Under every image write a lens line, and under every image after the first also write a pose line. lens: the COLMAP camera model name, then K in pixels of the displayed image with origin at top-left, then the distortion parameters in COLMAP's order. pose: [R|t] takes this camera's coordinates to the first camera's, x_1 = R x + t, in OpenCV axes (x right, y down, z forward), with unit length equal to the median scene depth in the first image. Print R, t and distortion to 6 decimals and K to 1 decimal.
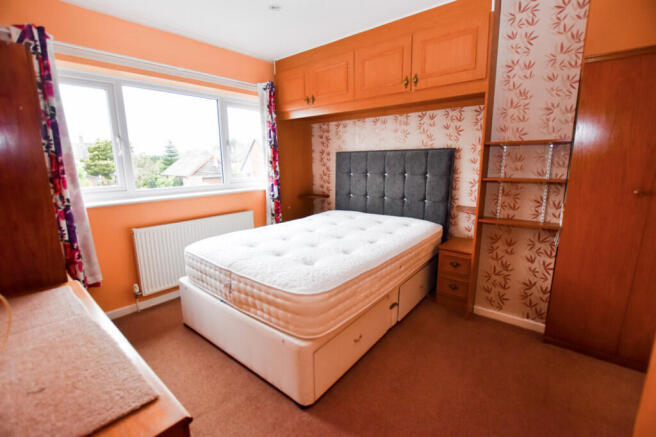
lens RADIAL K [[292.5, 0, 328.0], [0, 292.5, 218.5], [0, 0, 1]] dist [-0.022012, 0.001284]
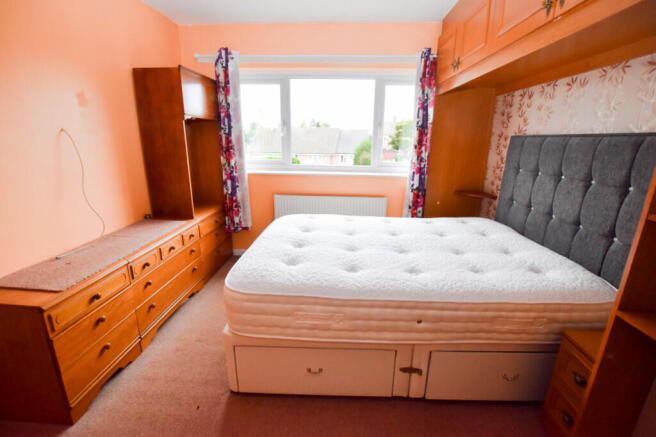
lens RADIAL K [[292.5, 0, 328.0], [0, 292.5, 218.5], [0, 0, 1]] dist [-0.022012, 0.001284]
pose [[0.603656, 0.230459, -0.763209, 0.364196], [-0.176355, 0.972193, 0.154077, -0.076142], [0.777495, 0.041587, 0.627513, 0.280191]]
